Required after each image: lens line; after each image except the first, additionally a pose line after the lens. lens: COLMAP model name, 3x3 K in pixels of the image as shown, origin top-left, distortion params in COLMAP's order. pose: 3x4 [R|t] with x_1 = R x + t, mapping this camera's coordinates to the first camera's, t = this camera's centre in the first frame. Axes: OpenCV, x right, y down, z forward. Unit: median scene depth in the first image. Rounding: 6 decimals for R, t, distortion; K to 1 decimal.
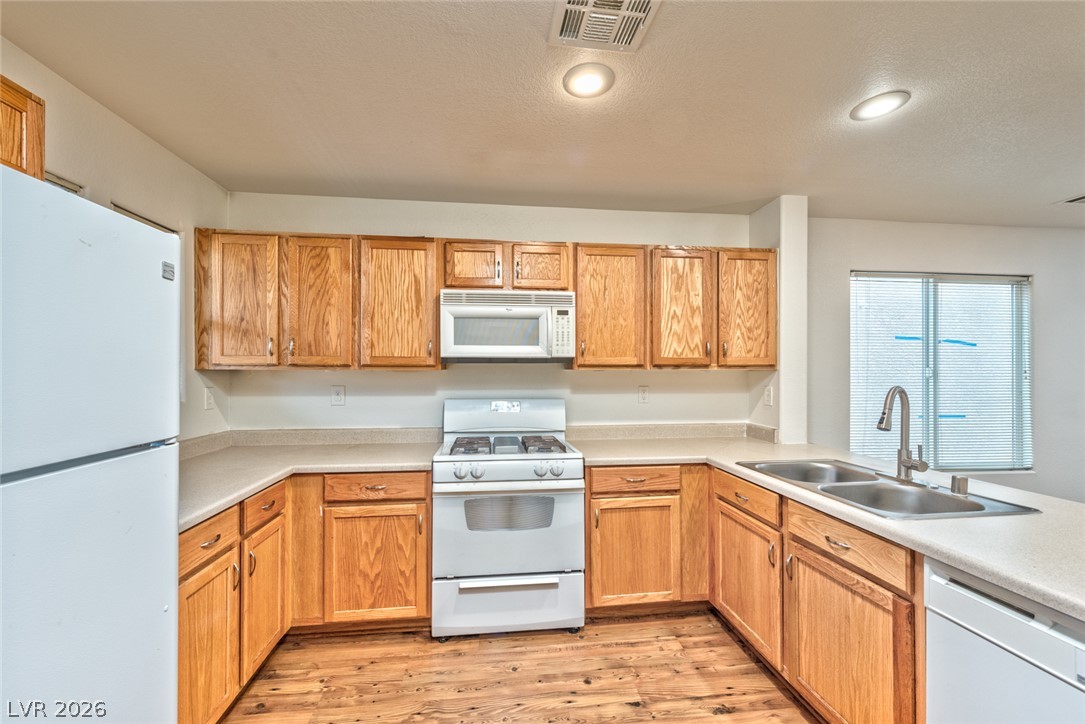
lens RADIAL K [[435.4, 0, 544.8], [0, 435.4, 364.0], [0, 0, 1]] dist [-0.010686, -0.000187]
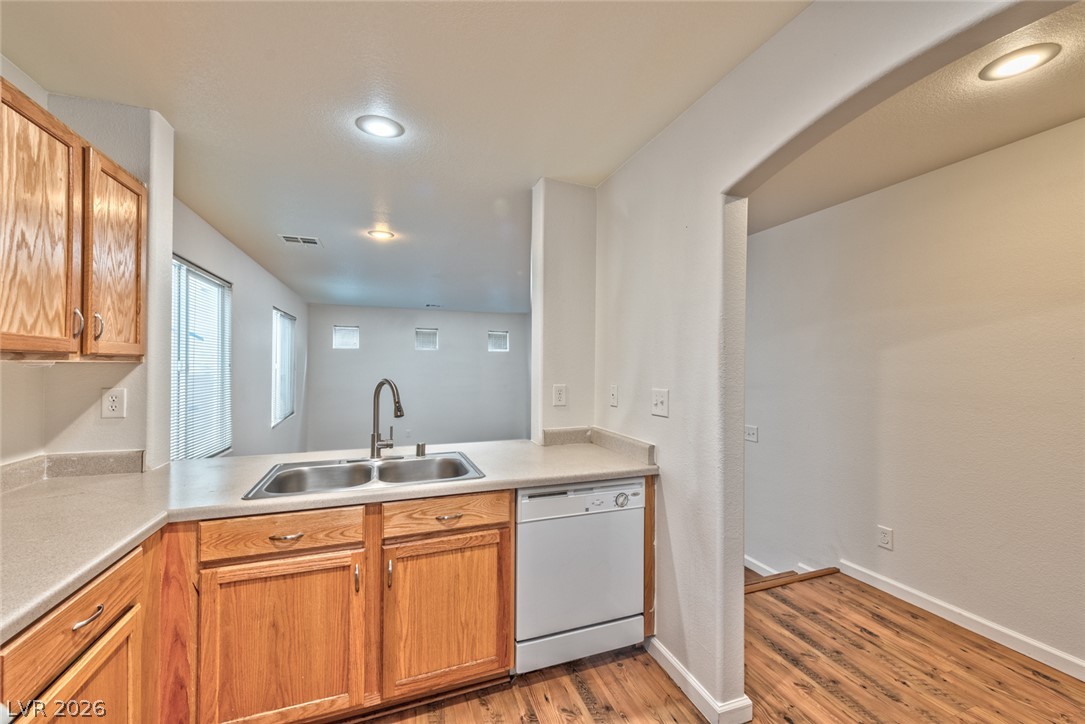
lens RADIAL K [[435.4, 0, 546.1], [0, 435.4, 366.2], [0, 0, 1]] dist [-0.010686, -0.000187]
pose [[-0.234764, -0.004771, 0.972041, -0.268721], [-0.017784, 0.999842, 0.000612, 0.007704], [-0.971890, -0.017143, -0.234812, 0.569500]]
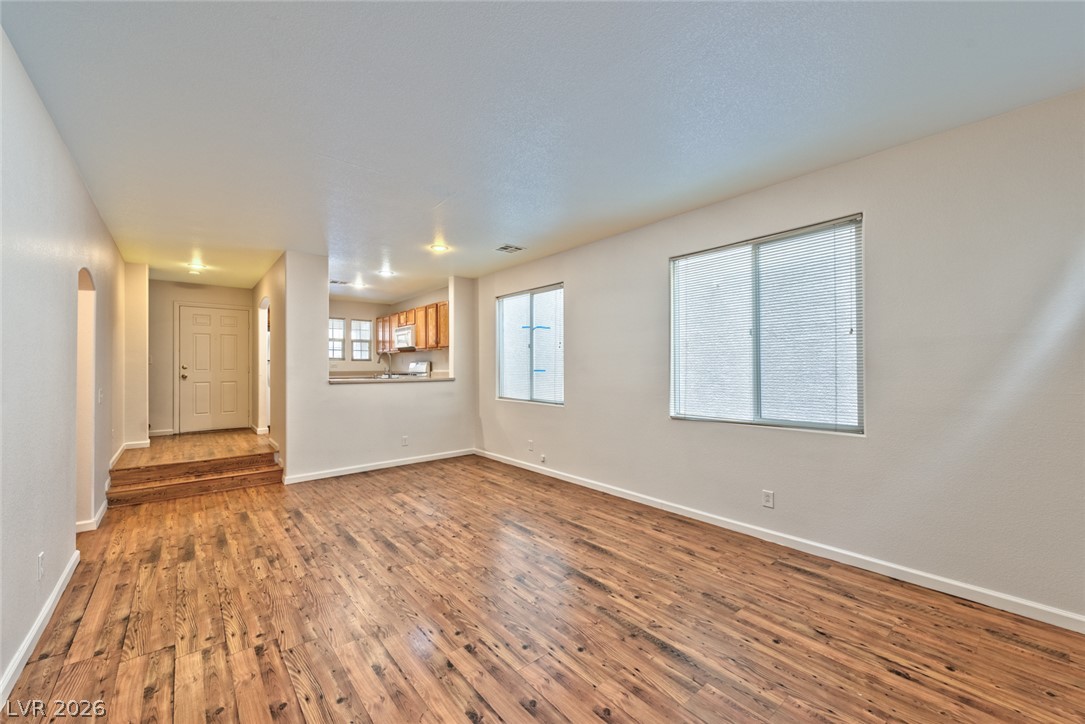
lens RADIAL K [[435.4, 0, 542.9], [0, 435.4, 360.3], [0, 0, 1]] dist [-0.010686, -0.000187]
pose [[0.527404, -0.014083, -0.849498, 3.047480], [0.032209, 0.999475, 0.003427, 0.092540], [0.849004, -0.029169, 0.527581, 0.126707]]
